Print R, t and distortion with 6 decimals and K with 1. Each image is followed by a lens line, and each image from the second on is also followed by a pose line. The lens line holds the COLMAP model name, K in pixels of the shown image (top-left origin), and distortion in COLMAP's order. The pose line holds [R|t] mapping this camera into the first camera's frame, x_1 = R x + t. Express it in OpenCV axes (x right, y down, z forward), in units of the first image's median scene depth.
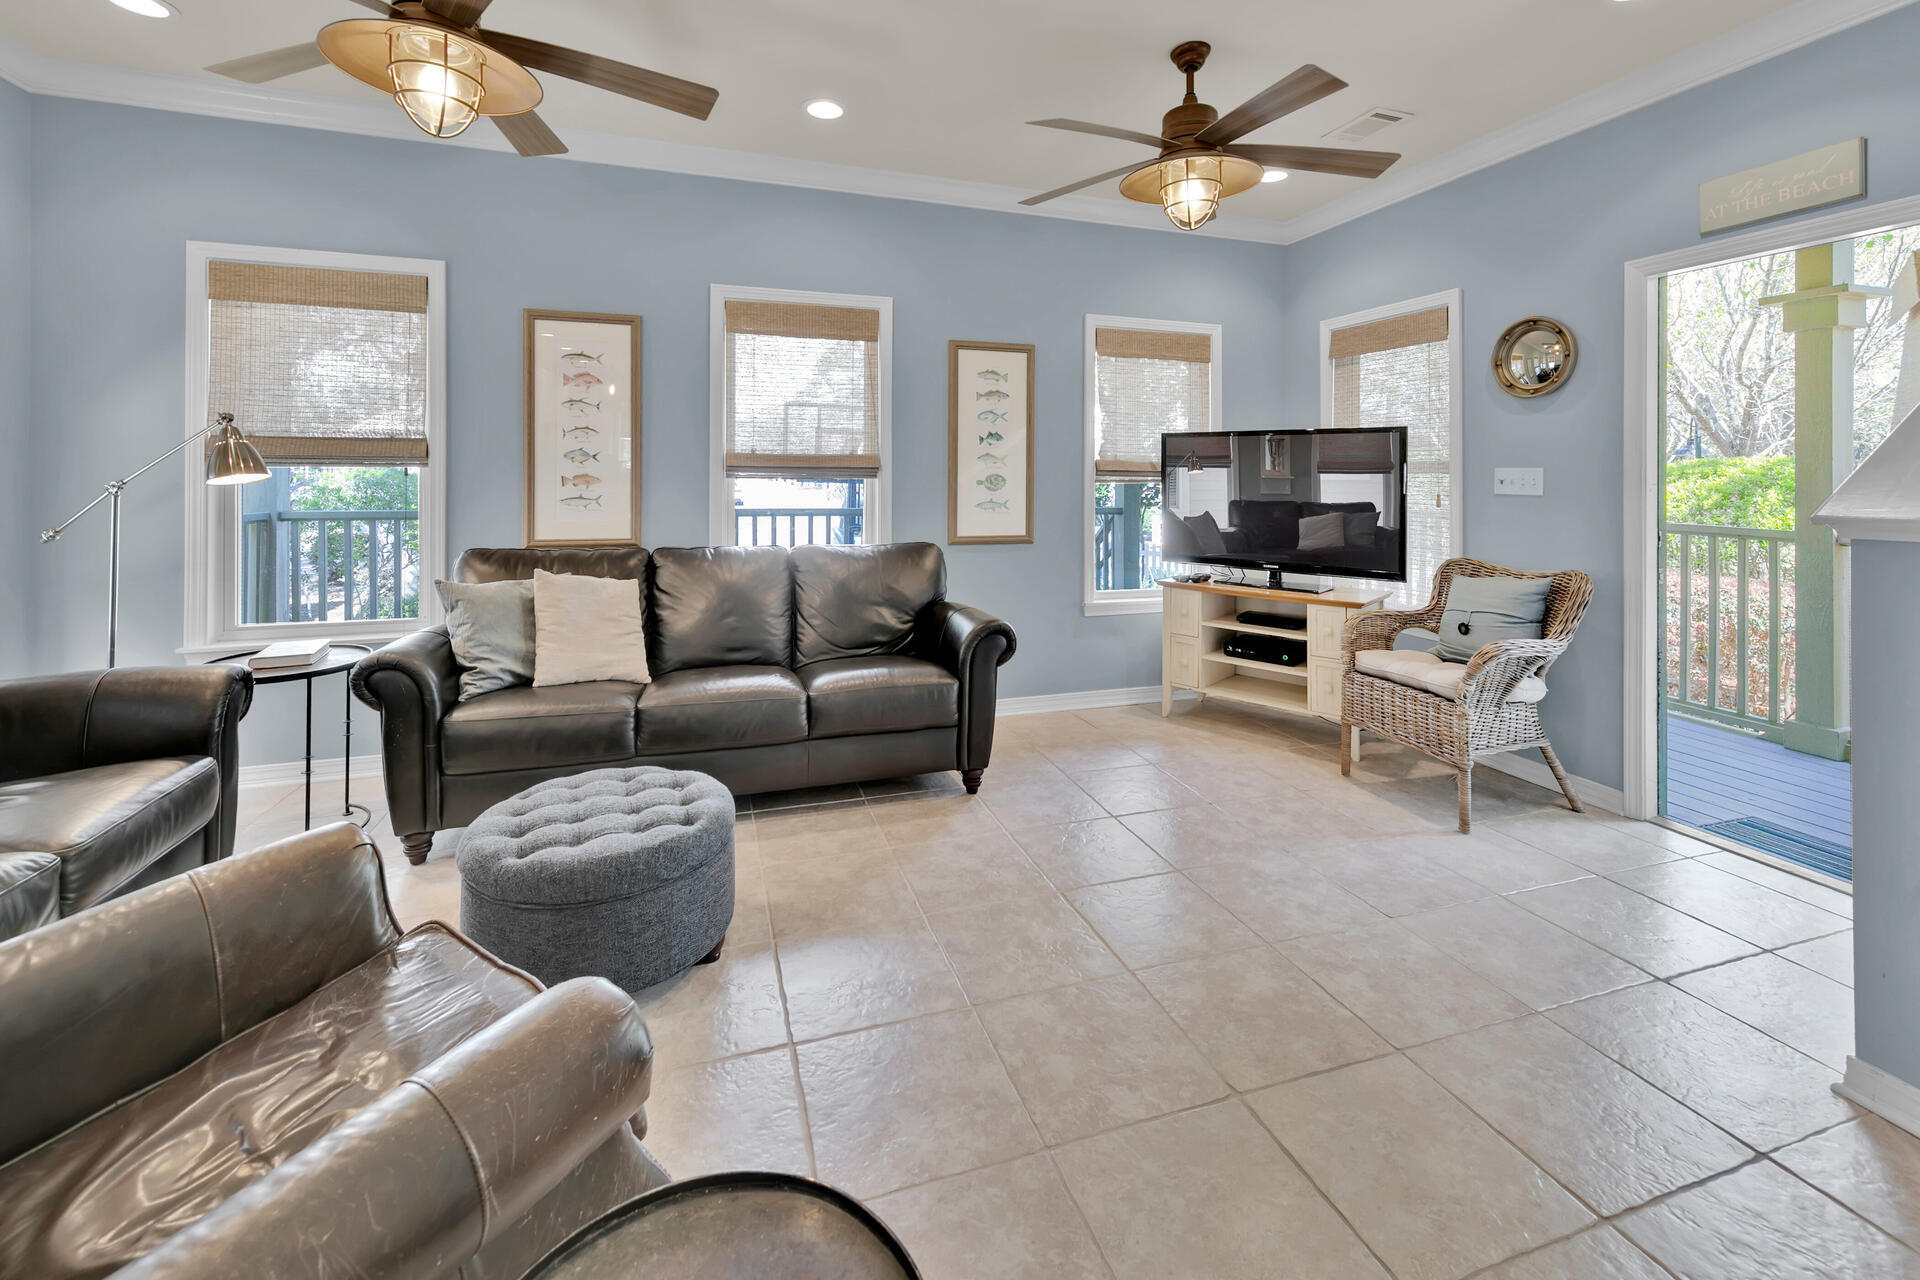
lens RADIAL K [[789.8, 0, 941.0], [0, 789.8, 473.7], [0, 0, 1]] dist [0.006887, -0.000216]
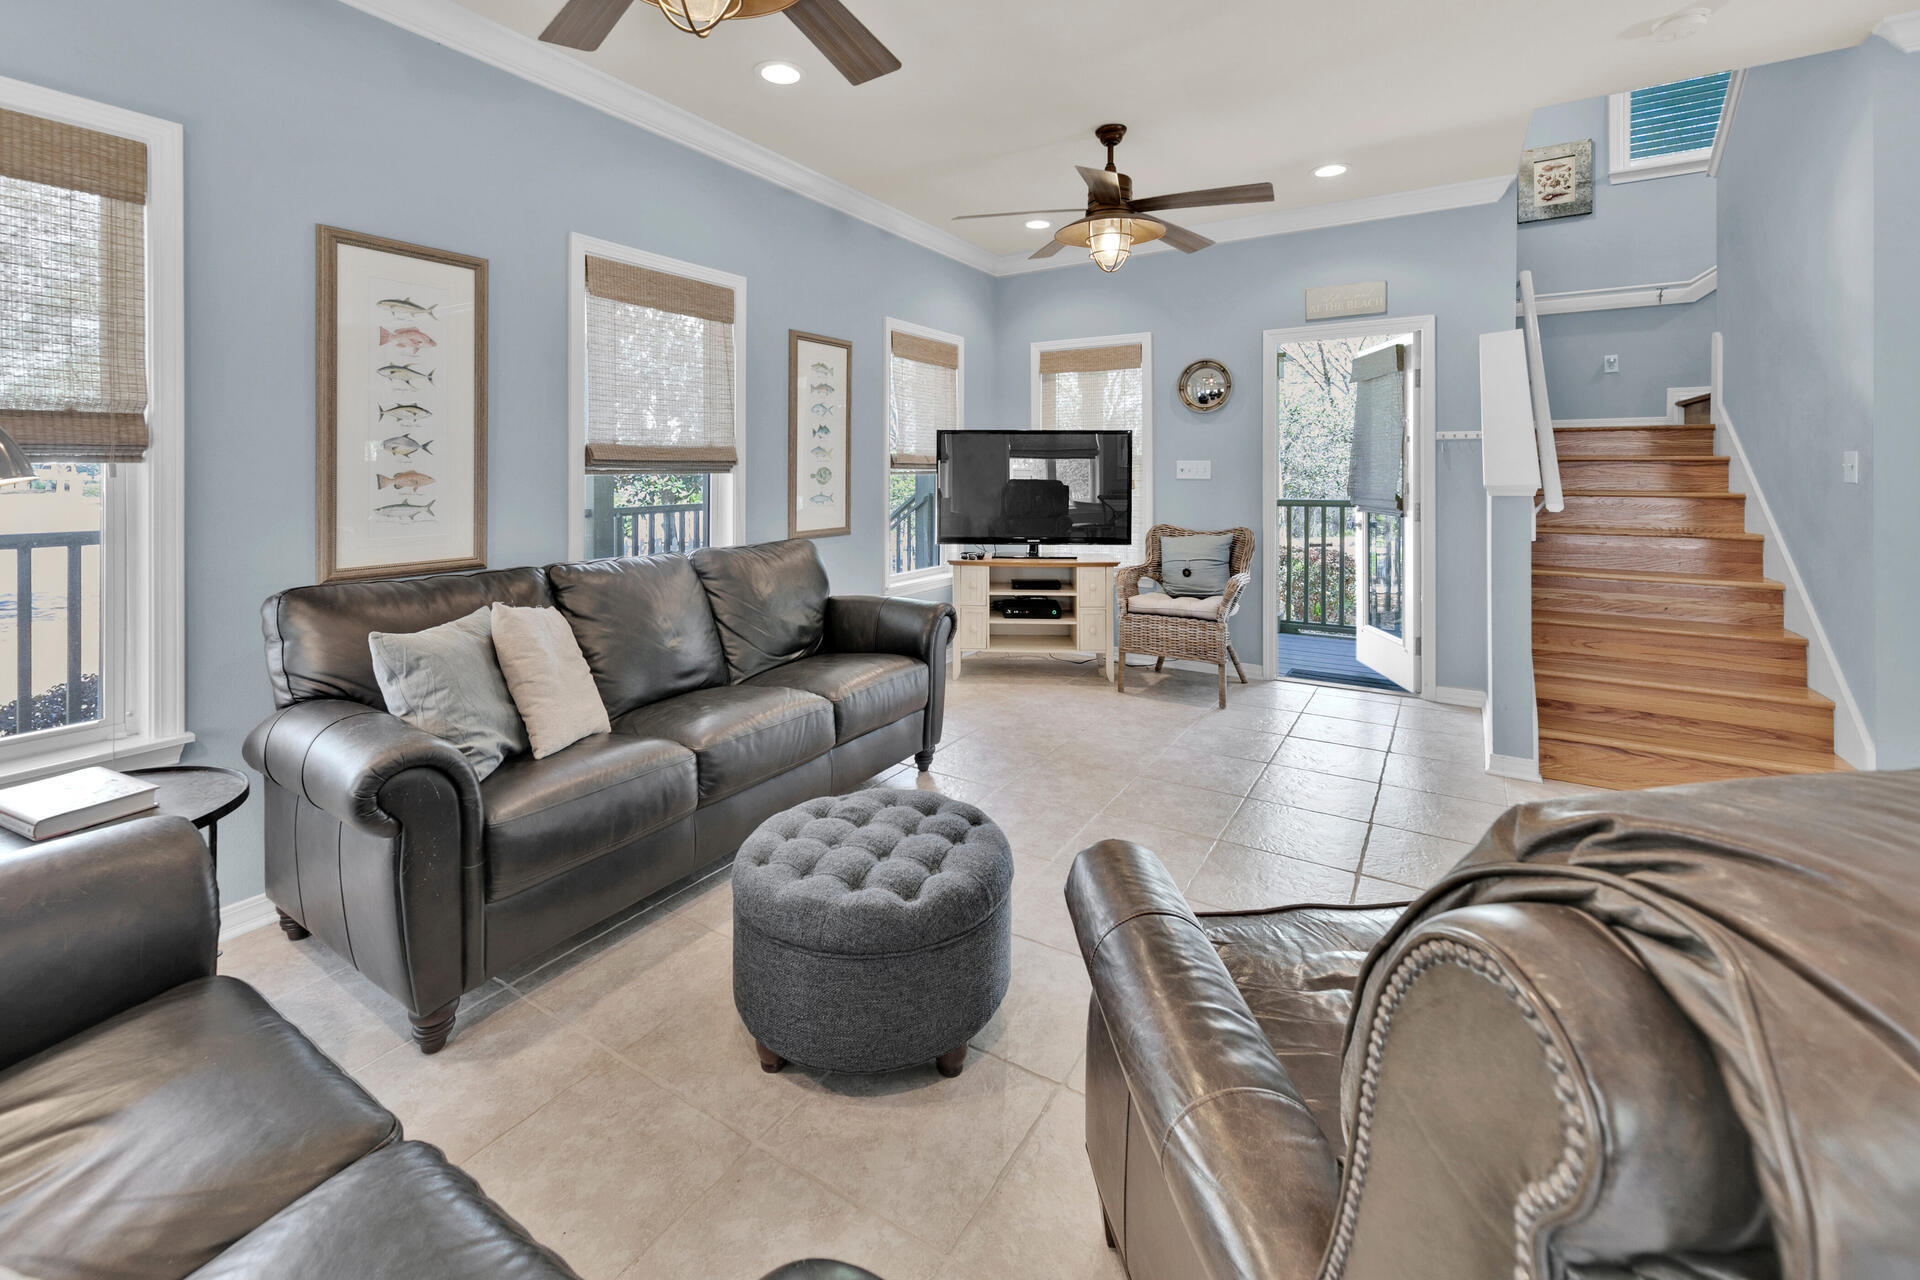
lens RADIAL K [[807.1, 0, 916.1], [0, 807.1, 469.7], [0, 0, 1]] dist [-0.001571, -0.000101]
pose [[0.776707, -0.008663, 0.629803, -0.545713], [0.005015, 0.999959, 0.007569, -0.003968], [-0.629842, -0.002721, 0.776718, 0.147340]]
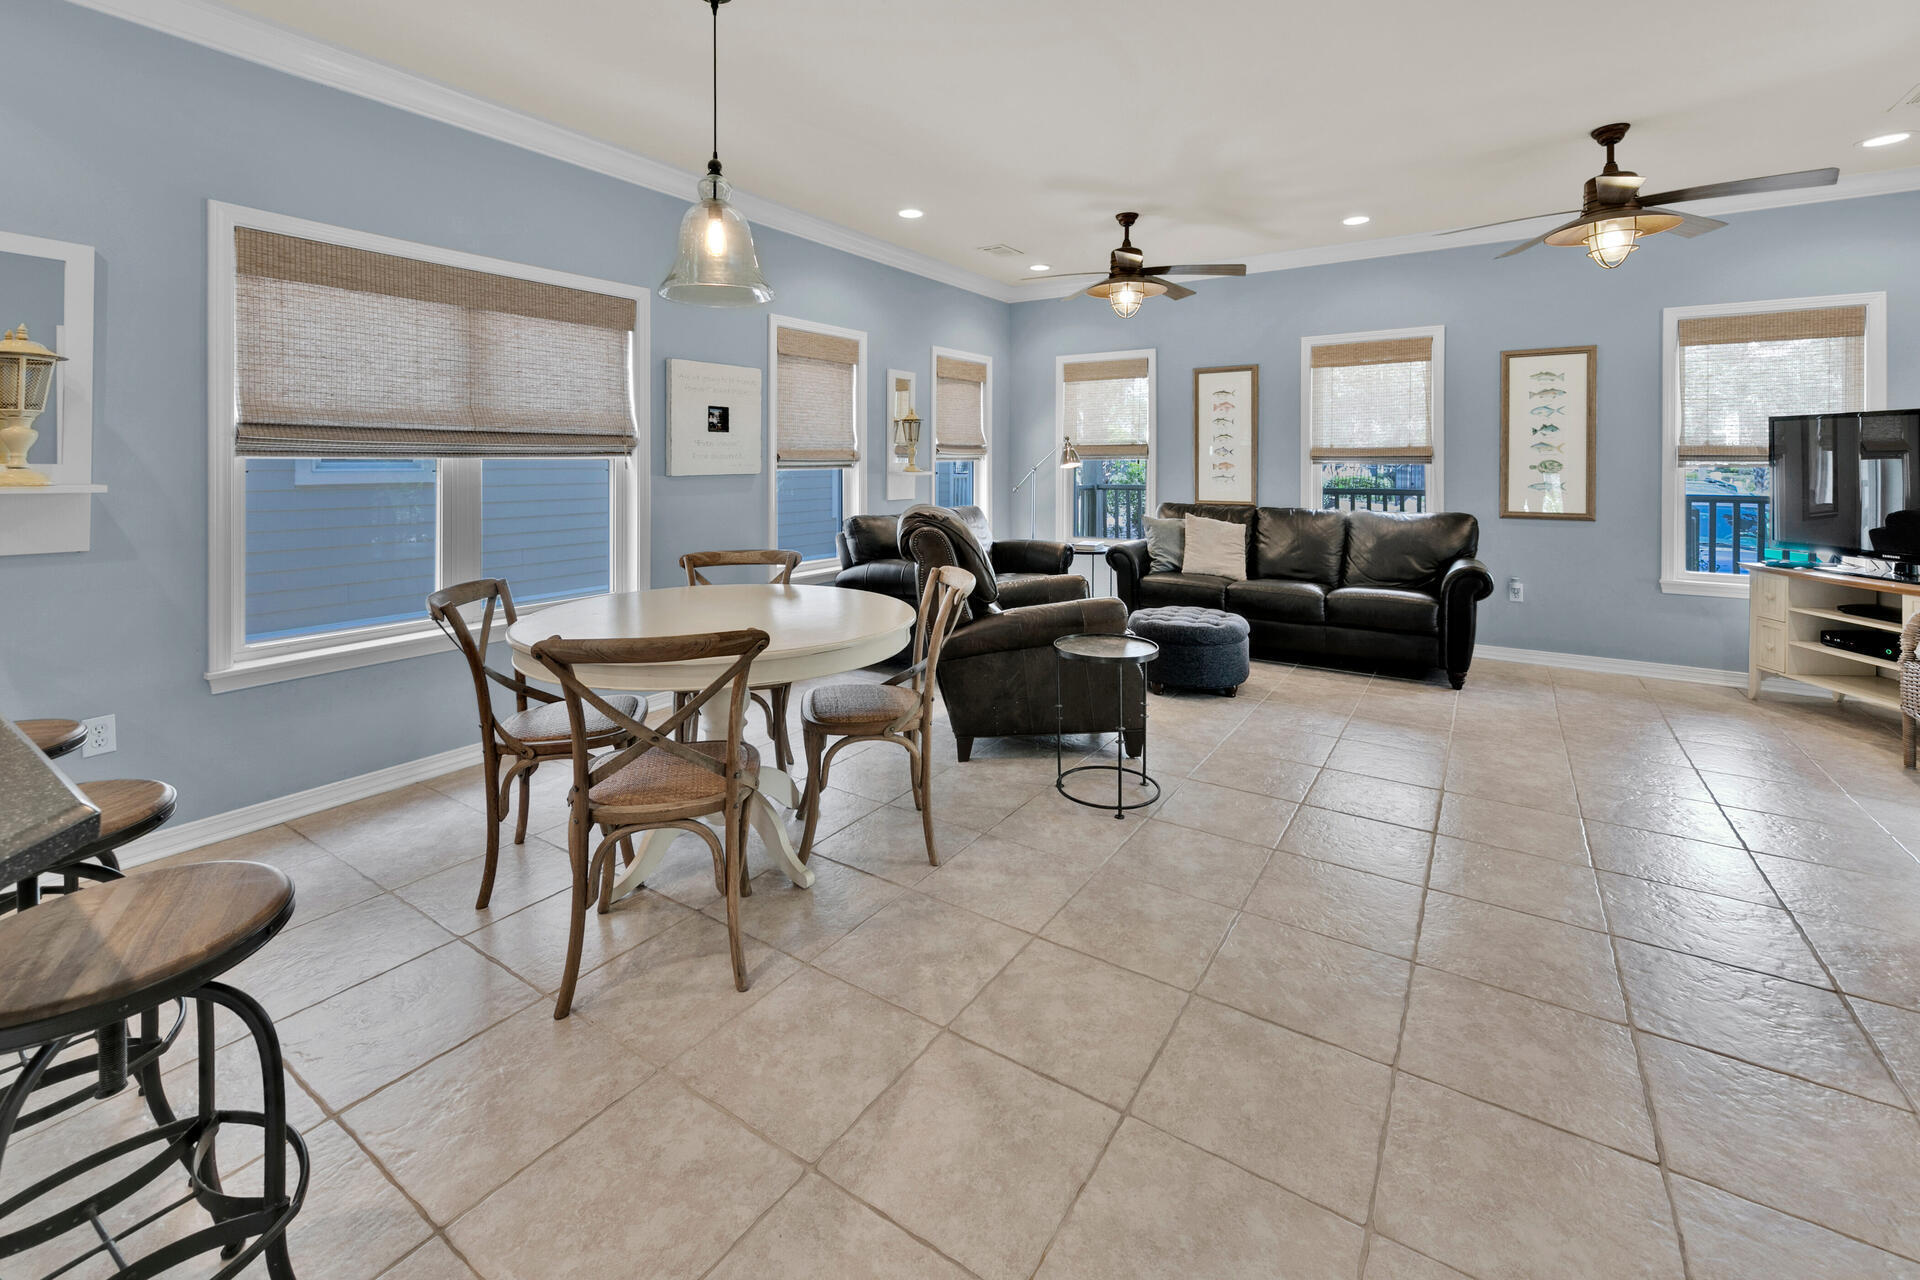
lens RADIAL K [[795.9, 0, 939.8], [0, 795.9, 492.0], [0, 0, 1]] dist [0.002007, -0.000390]
pose [[0.596842, 0.022407, -0.802046, 0.540070], [0.006516, 0.999442, 0.032770, 0.003765], [0.802333, -0.024785, 0.596362, -0.494923]]
